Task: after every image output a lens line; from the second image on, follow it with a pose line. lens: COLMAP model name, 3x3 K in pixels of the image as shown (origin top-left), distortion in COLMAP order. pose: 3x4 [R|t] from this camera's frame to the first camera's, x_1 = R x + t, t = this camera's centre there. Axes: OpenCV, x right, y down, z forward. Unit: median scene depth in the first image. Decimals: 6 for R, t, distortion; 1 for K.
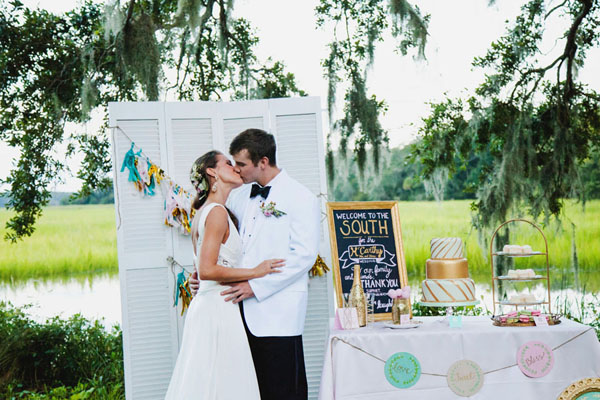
lens RADIAL K [[1073.2, 0, 320.3], [0, 1073.2, 213.2], [0, 0, 1]] dist [0.227294, 0.000000]
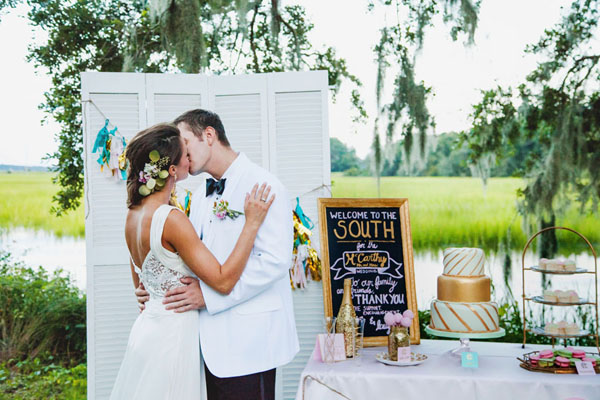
lens RADIAL K [[890.7, 0, 294.8], [0, 890.7, 205.4], [0, 0, 1]] dist [0.179952, 0.000000]
pose [[0.993293, 0.033997, -0.110514, 0.033875], [-0.031379, 0.999186, 0.025346, -0.011230], [0.111286, -0.021709, 0.993551, 0.172511]]
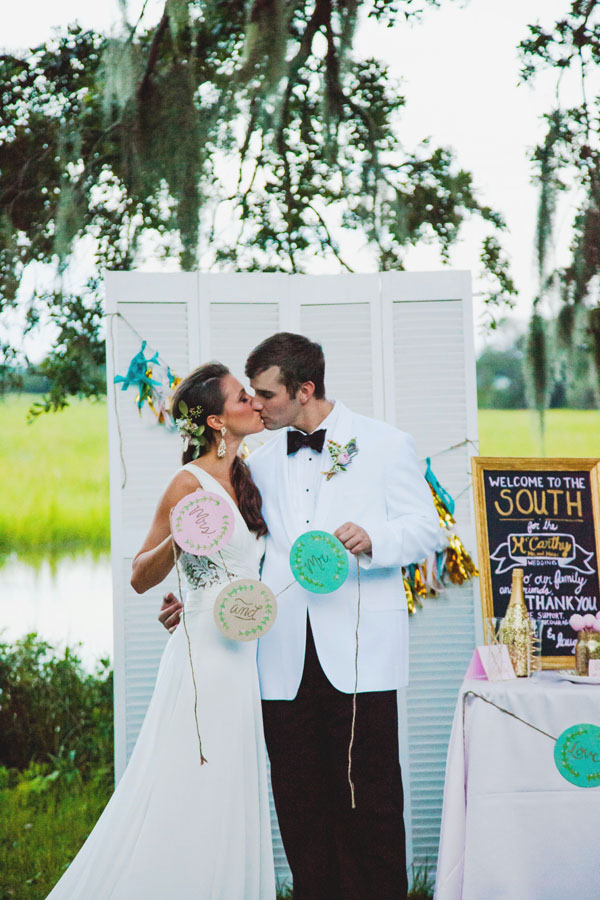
lens RADIAL K [[2408.2, 0, 301.8], [0, 2408.2, 435.1], [0, 0, 1]] dist [0.620151, 0.000000]
pose [[0.993491, 0.037121, -0.107694, 0.028684], [-0.036930, 0.999311, 0.003776, -0.012255], [0.107759, 0.000226, 0.994177, -0.154176]]
